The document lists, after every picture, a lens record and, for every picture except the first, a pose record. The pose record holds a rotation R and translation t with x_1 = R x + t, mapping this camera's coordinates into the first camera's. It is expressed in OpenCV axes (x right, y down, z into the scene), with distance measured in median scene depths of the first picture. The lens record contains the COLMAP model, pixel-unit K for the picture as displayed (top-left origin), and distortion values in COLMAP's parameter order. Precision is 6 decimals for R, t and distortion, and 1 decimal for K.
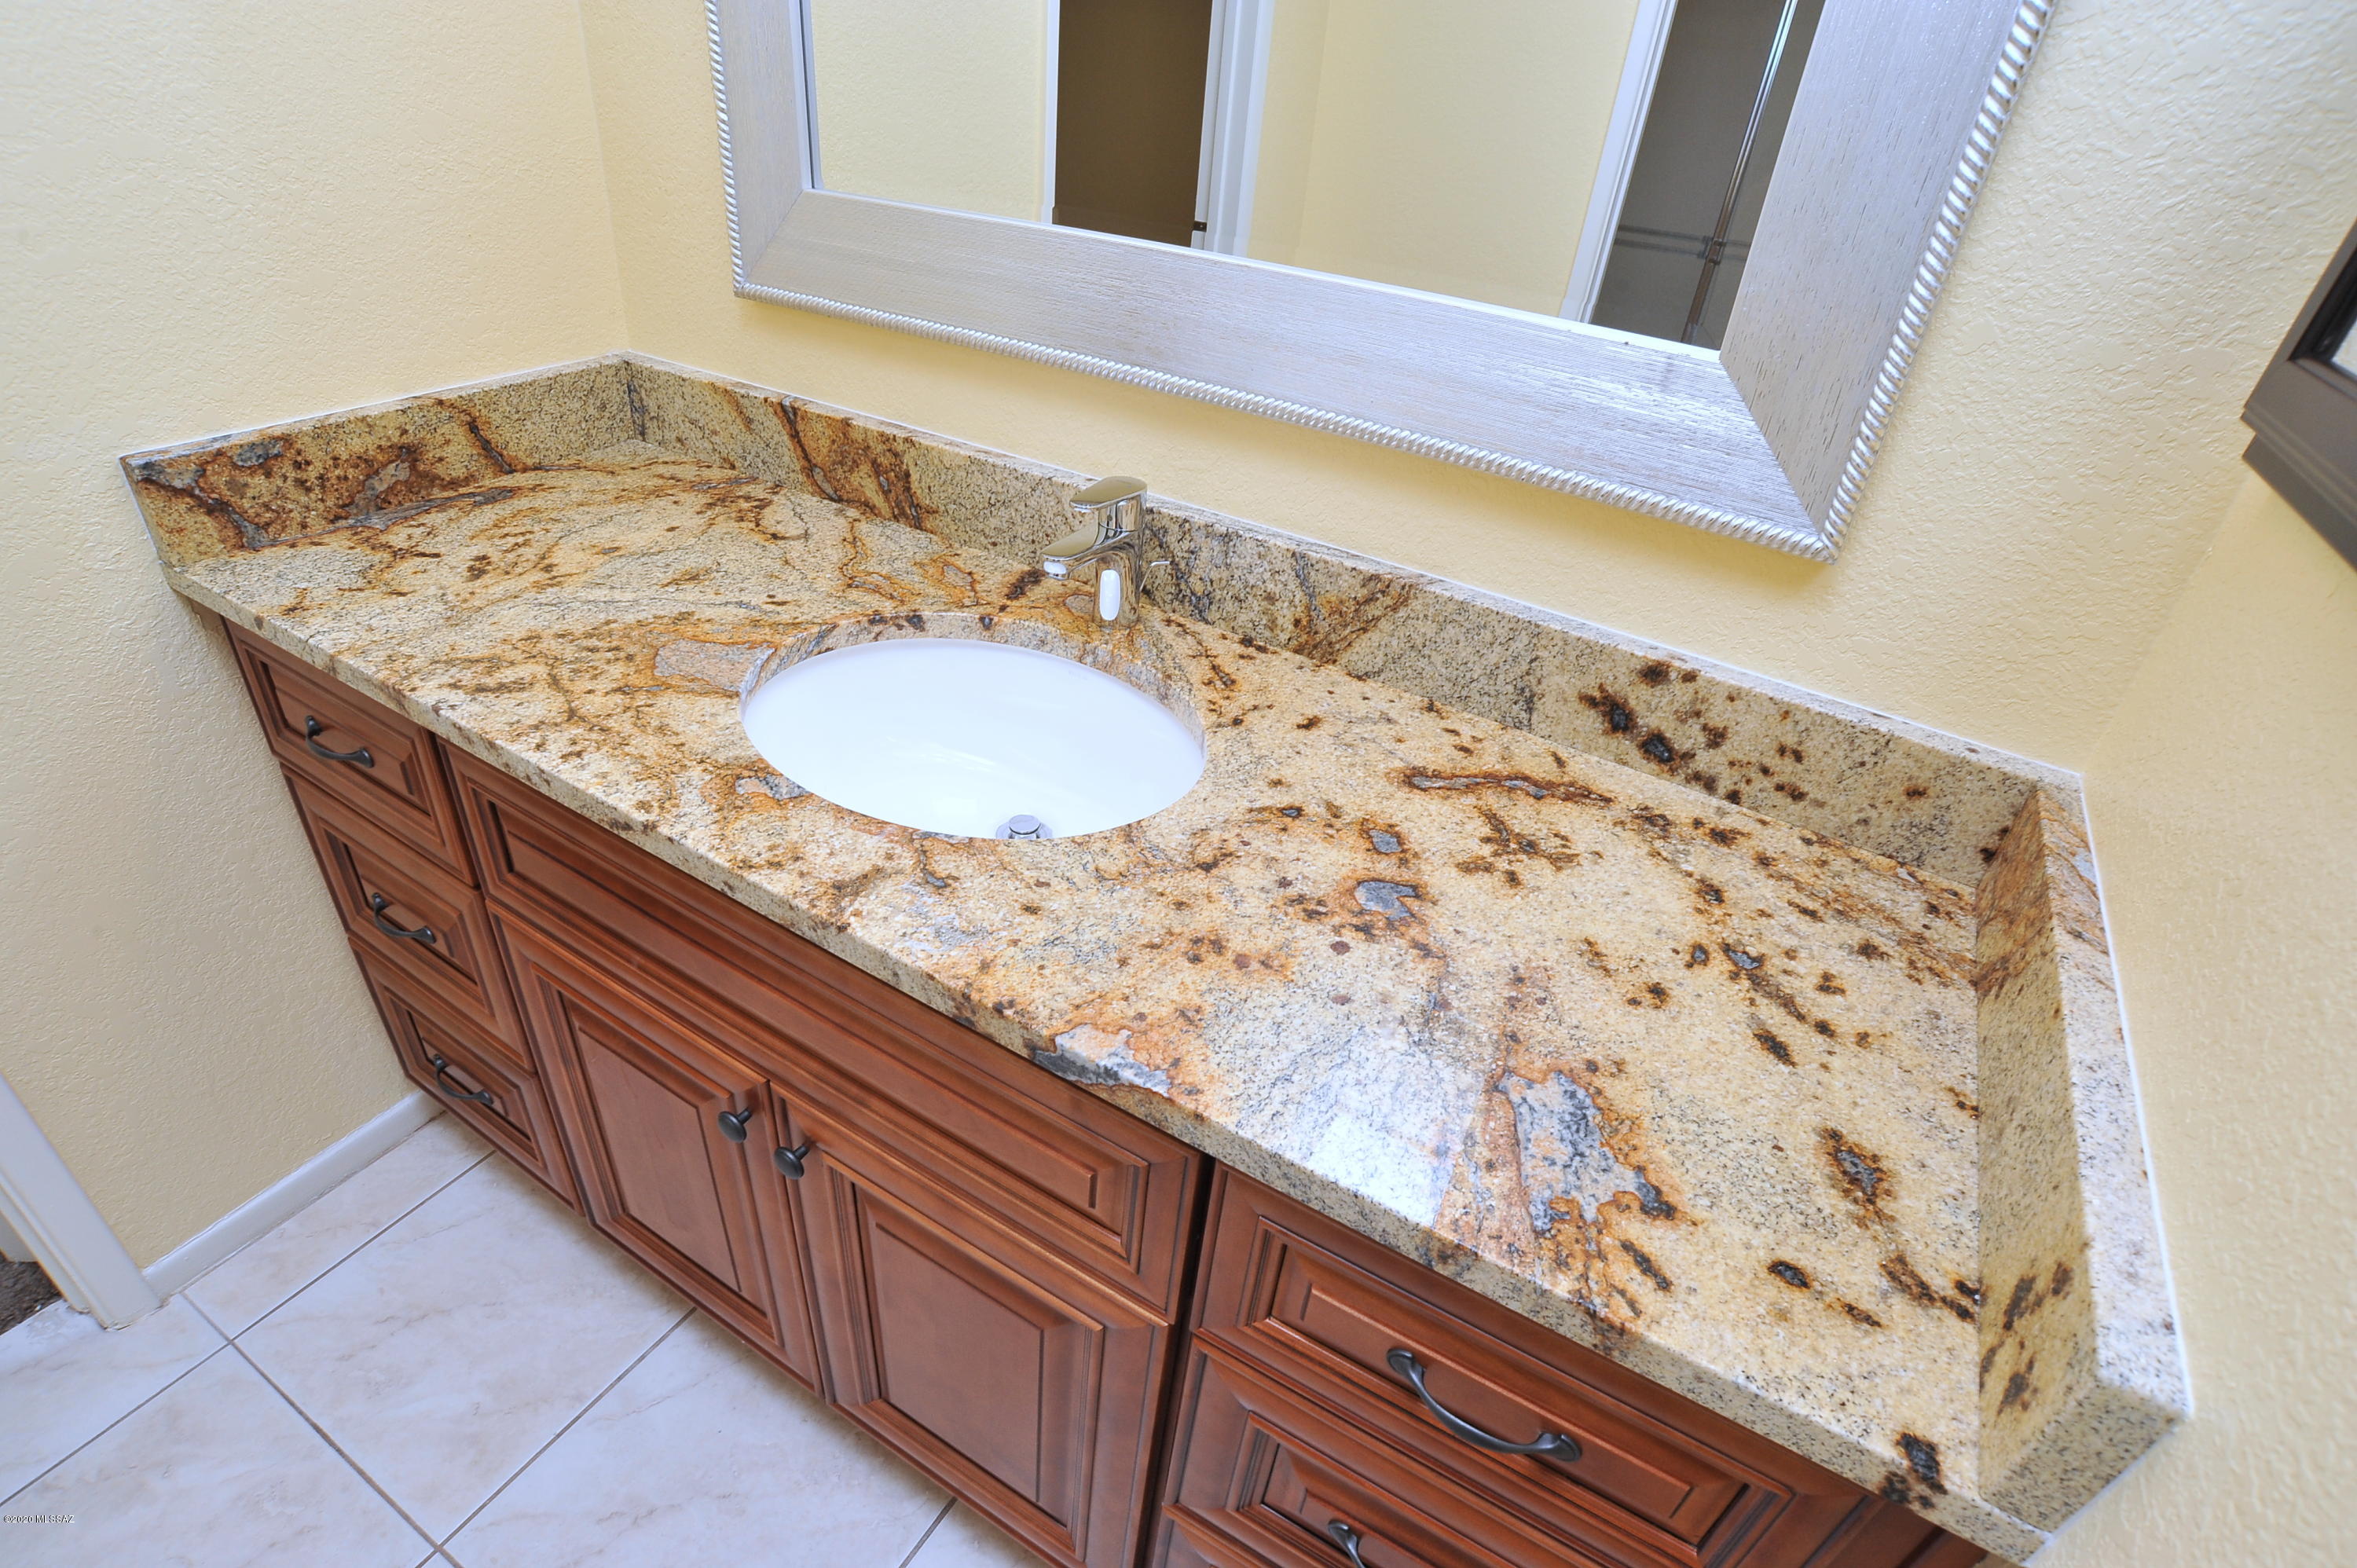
lens RADIAL K [[1192.5, 0, 1183.5], [0, 1192.5, 808.9], [0, 0, 1]] dist [-0.112857, 0.054197]
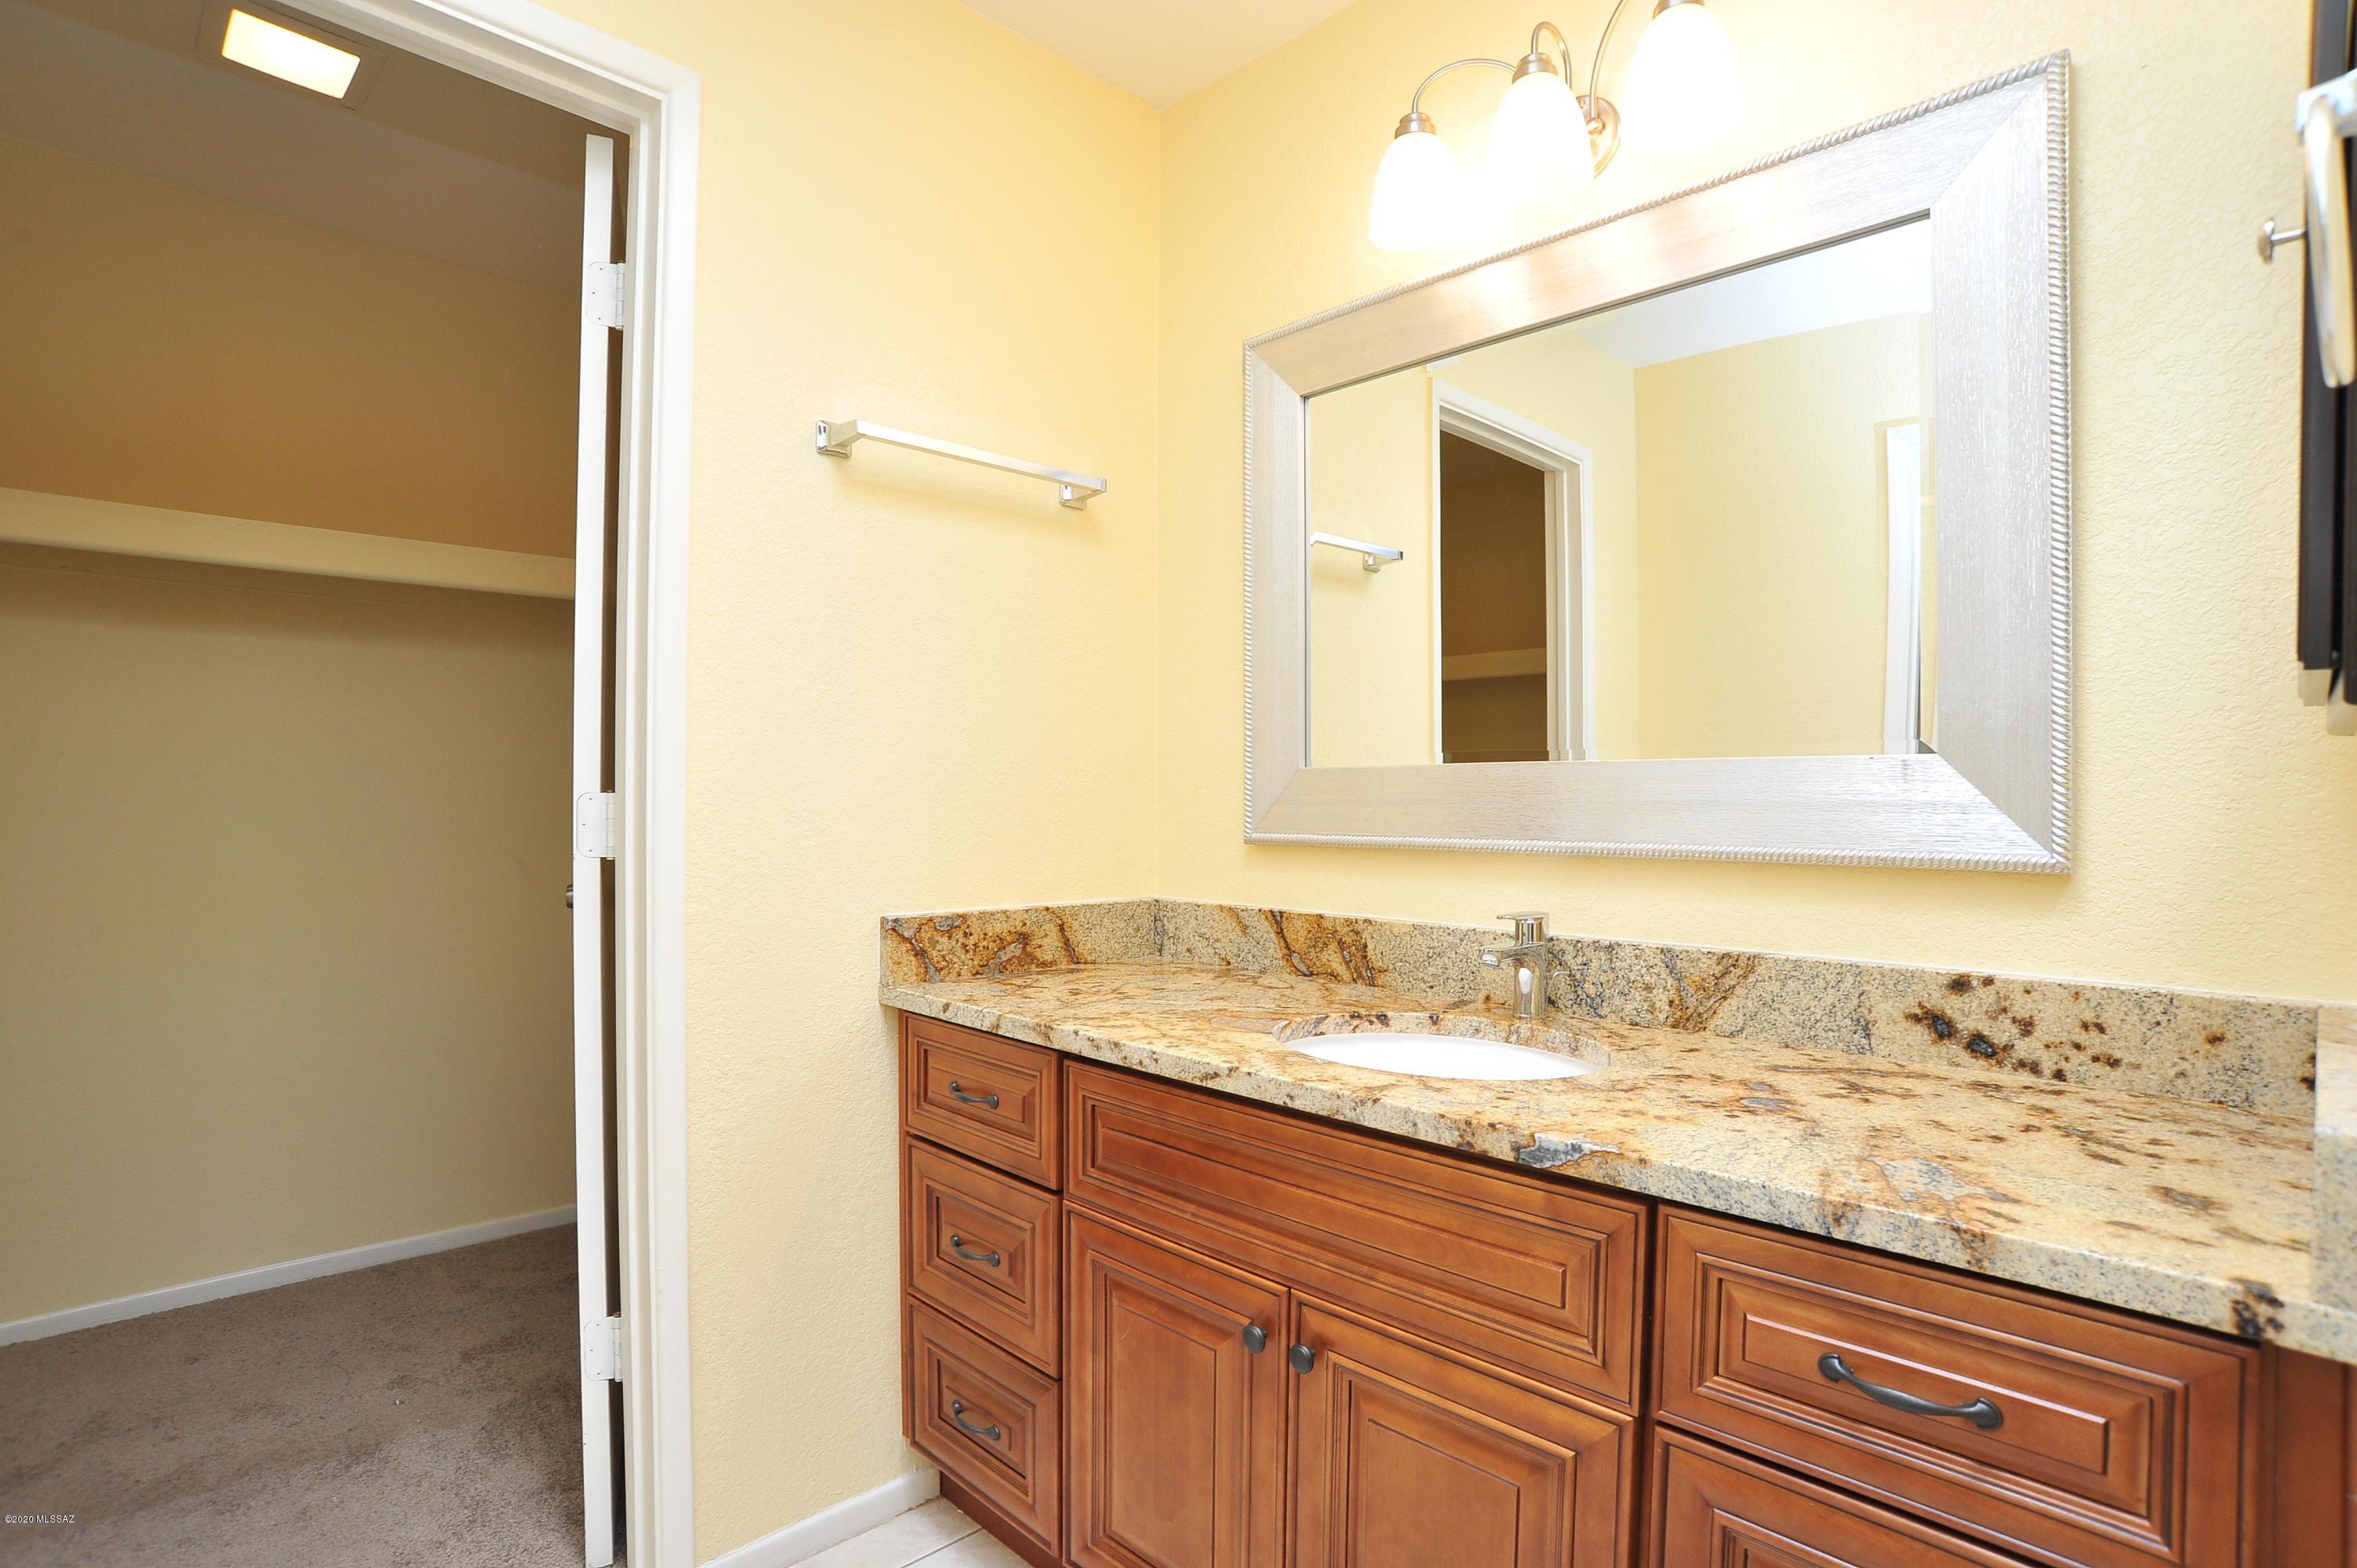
lens RADIAL K [[1192.5, 0, 1183.5], [0, 1192.5, 808.9], [0, 0, 1]] dist [-0.112857, 0.054197]
pose [[0.962034, -0.078590, -0.261370, -0.071089], [-0.081562, 0.831102, -0.550107, 0.427496], [0.260458, 0.550539, 0.793138, -0.298647]]
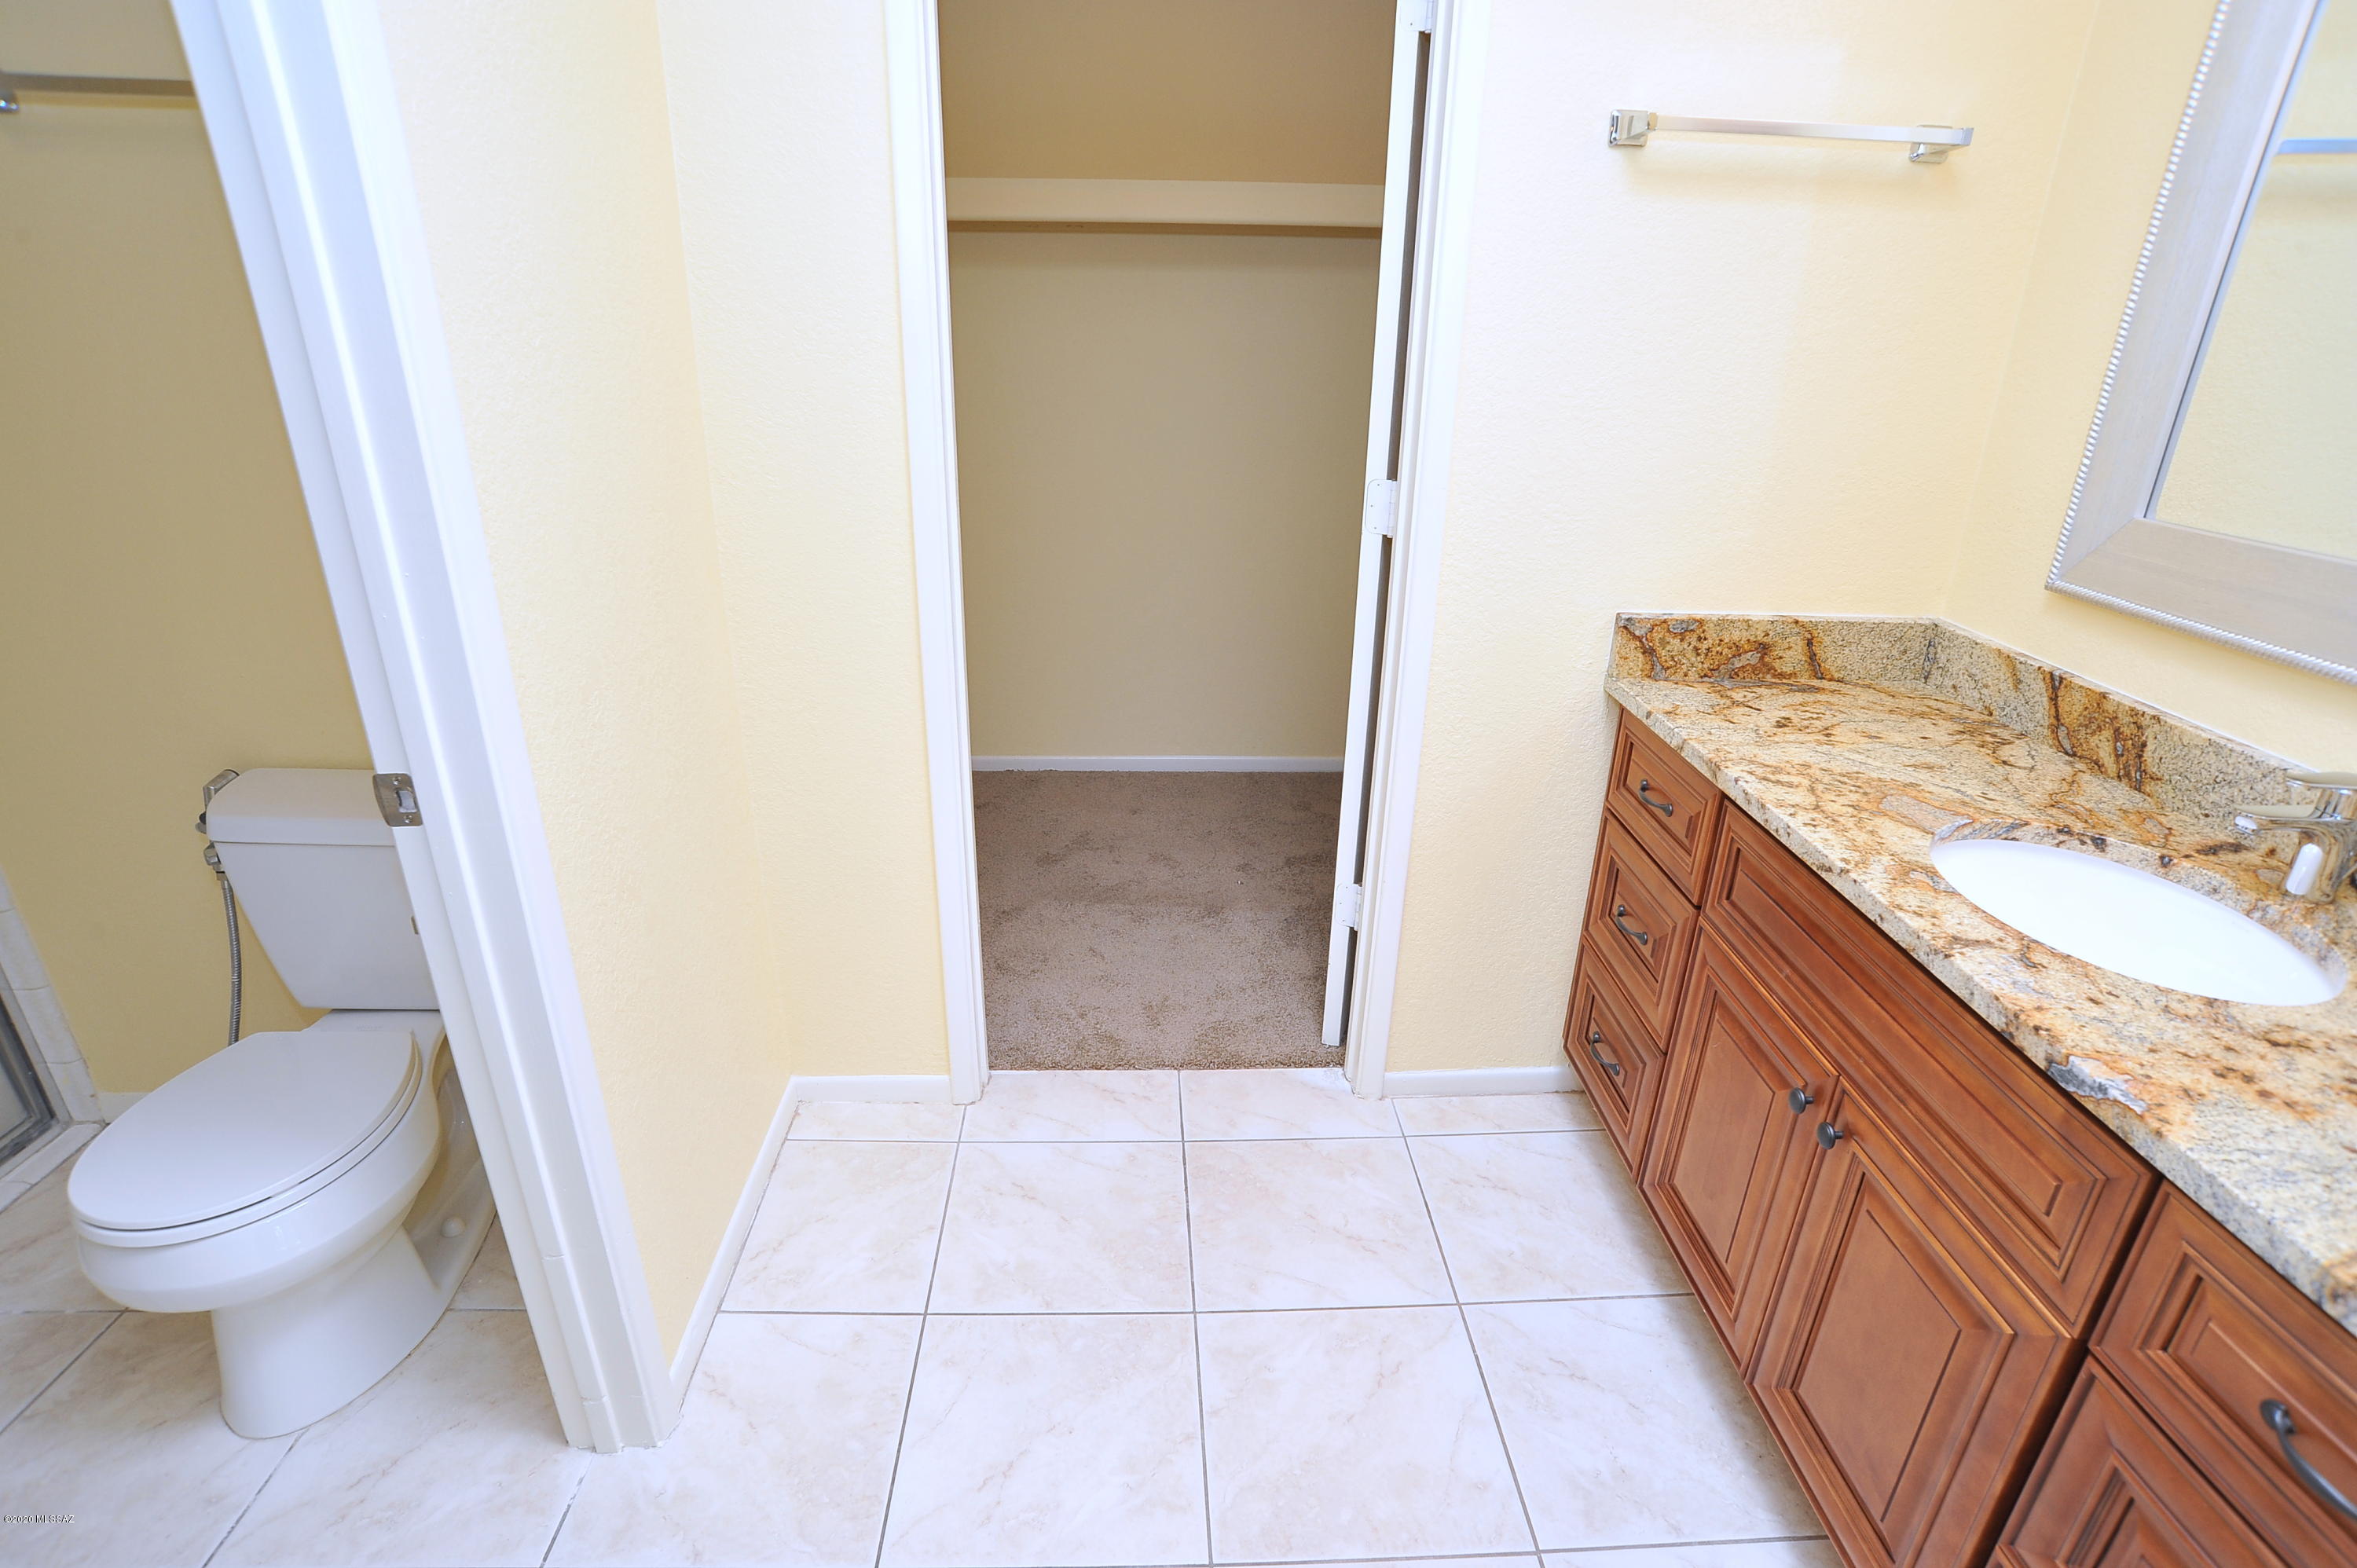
lens RADIAL K [[1197.6, 0, 1188.2], [0, 1197.6, 813.8], [0, 0, 1]] dist [-0.093892, 0.046245]
pose [[0.547685, 0.264152, -0.793892, 0.207714], [-0.443982, 0.895998, -0.008166, 0.257911], [0.709169, 0.356947, 0.608004, -0.442985]]
